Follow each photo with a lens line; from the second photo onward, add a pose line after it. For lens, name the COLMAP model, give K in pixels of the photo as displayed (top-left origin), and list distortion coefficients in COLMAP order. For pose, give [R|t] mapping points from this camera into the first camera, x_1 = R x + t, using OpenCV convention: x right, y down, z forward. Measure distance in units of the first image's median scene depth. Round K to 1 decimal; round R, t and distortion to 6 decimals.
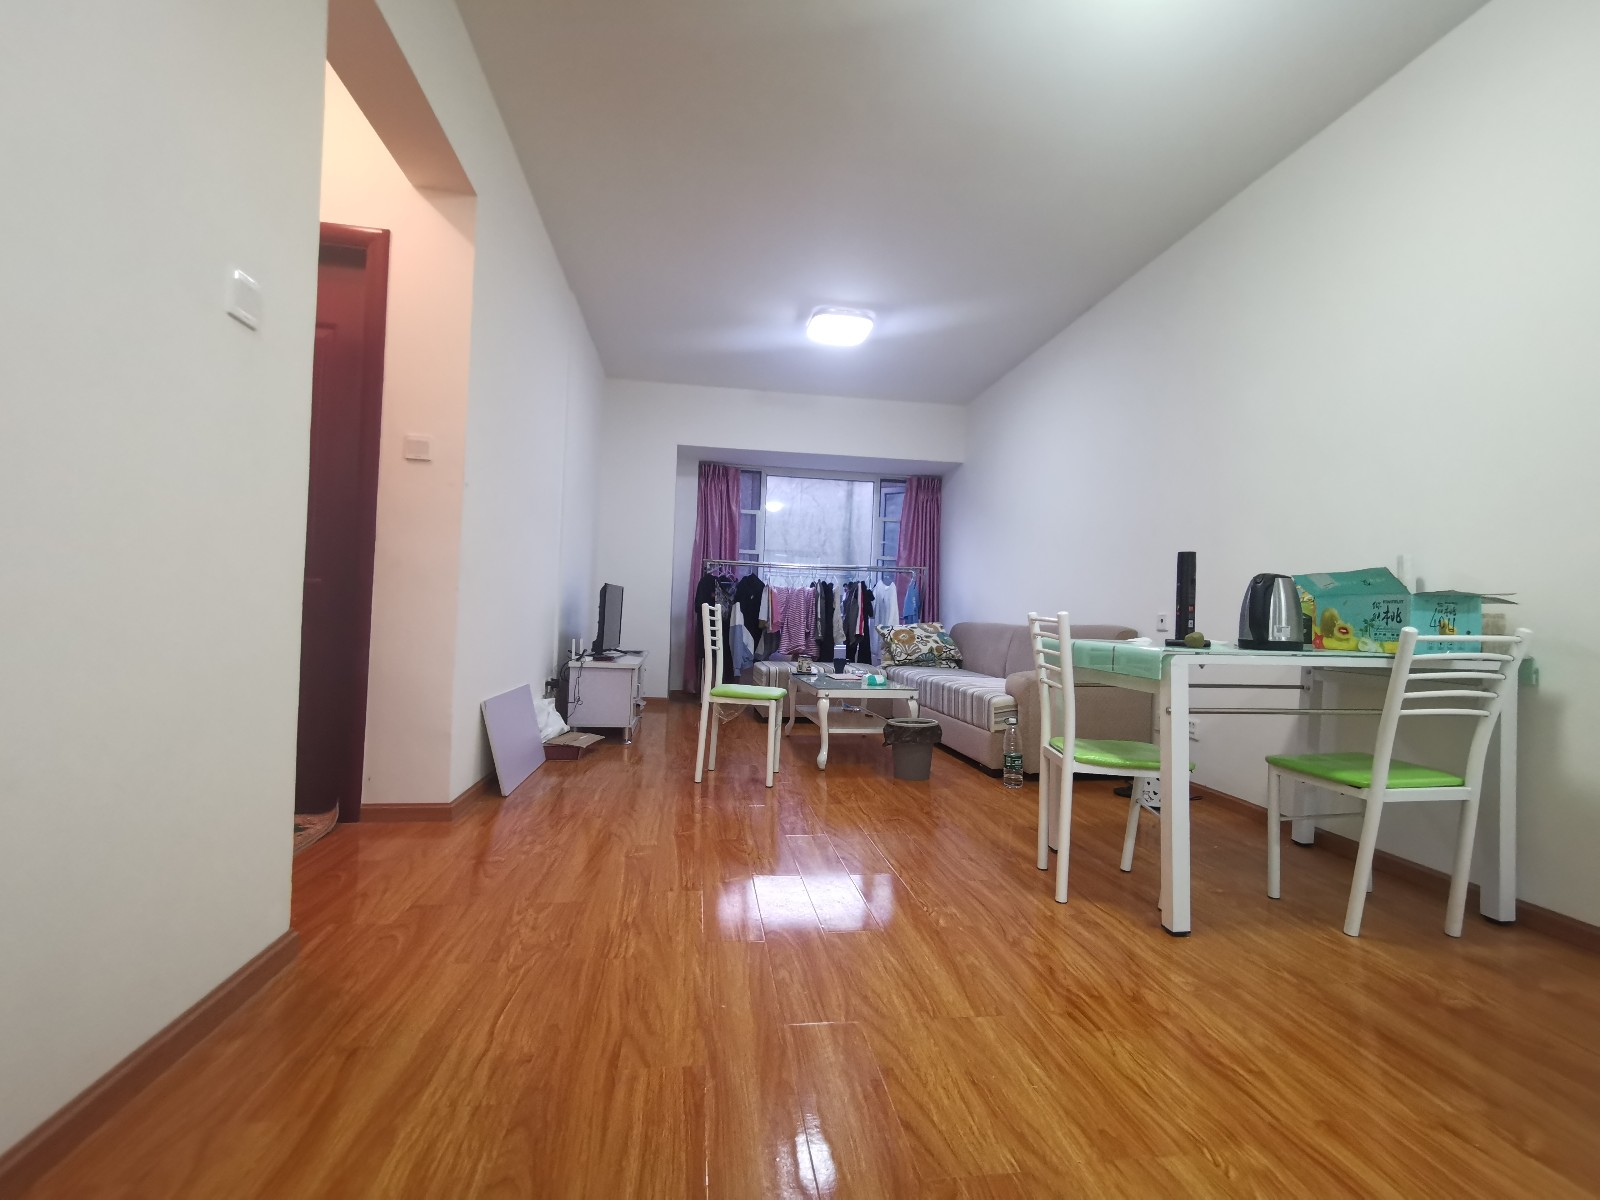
lens RADIAL K [[737.0, 0, 800.9], [0, 737.0, 595.3], [0, 0, 1]] dist [-0.009420, 0.014294]
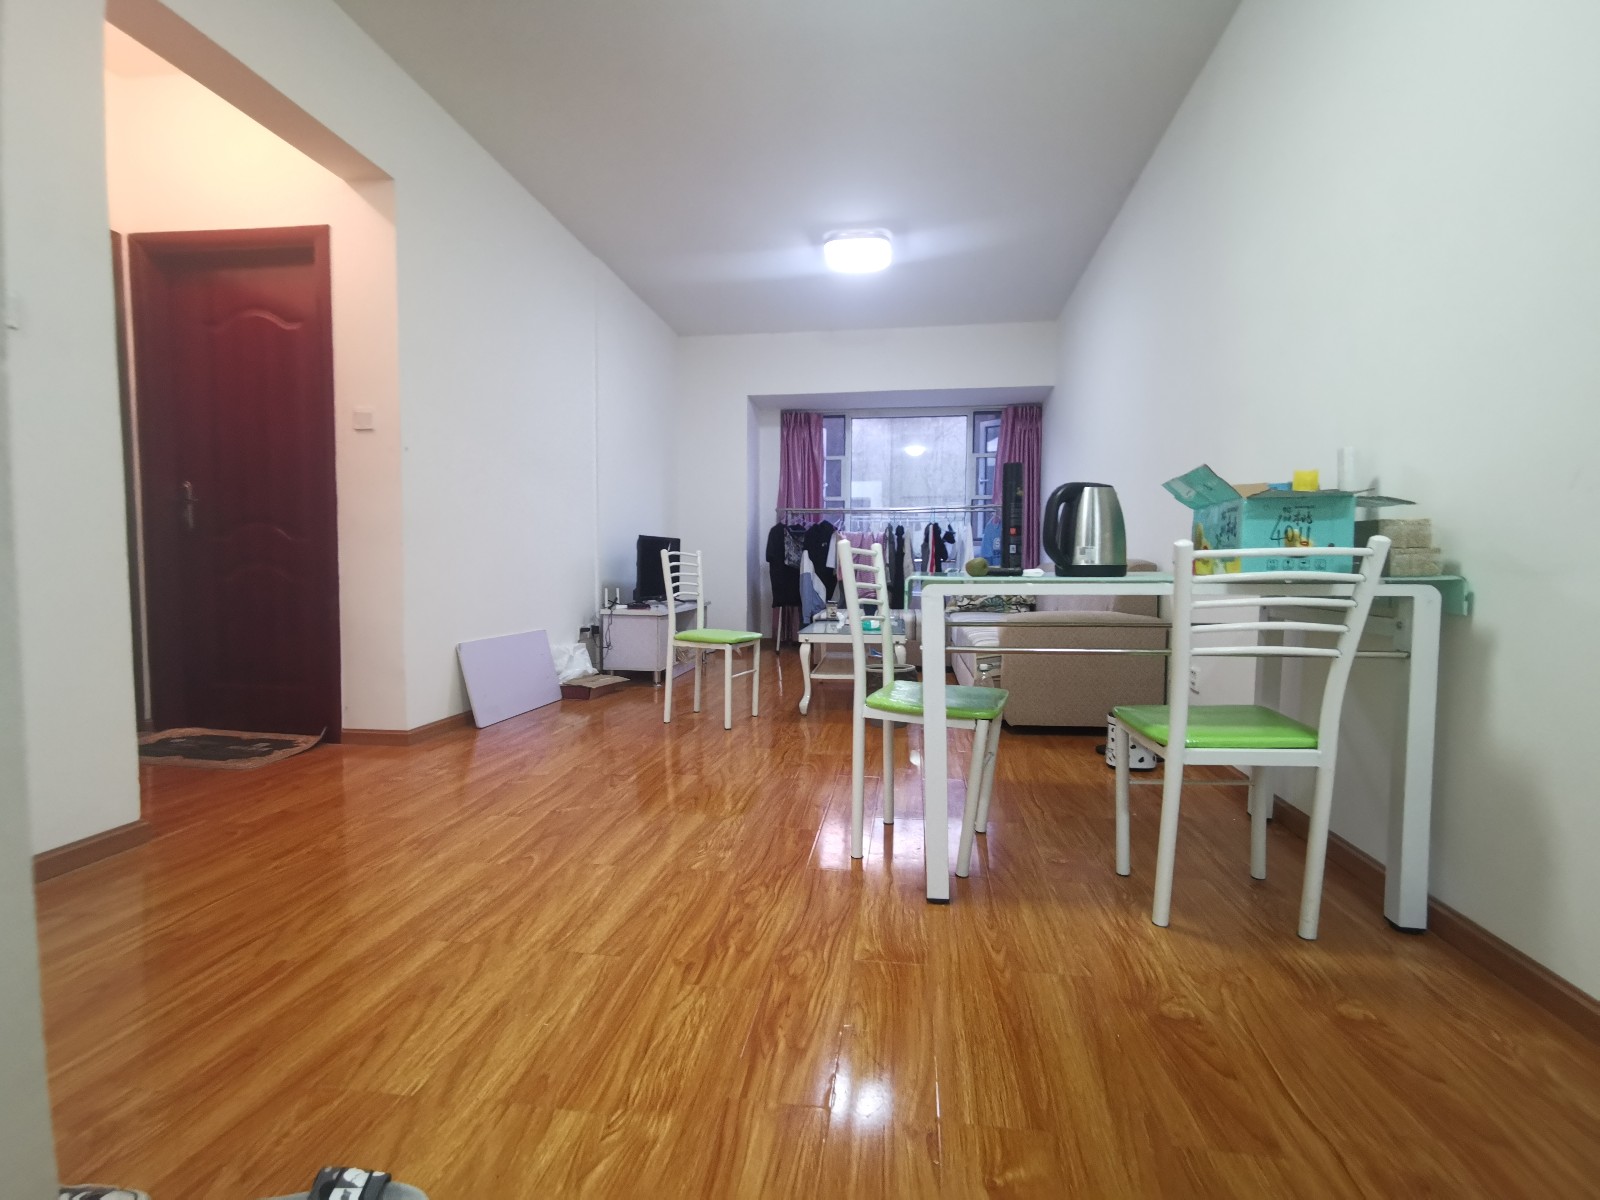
lens RADIAL K [[737.0, 0, 799.2], [0, 737.0, 593.2], [0, 0, 1]] dist [-0.009420, 0.014294]
pose [[0.956702, -0.018450, -0.290483, 0.343376], [0.036222, 0.997778, 0.055923, 0.021233], [0.288806, -0.064023, 0.955245, 0.075803]]
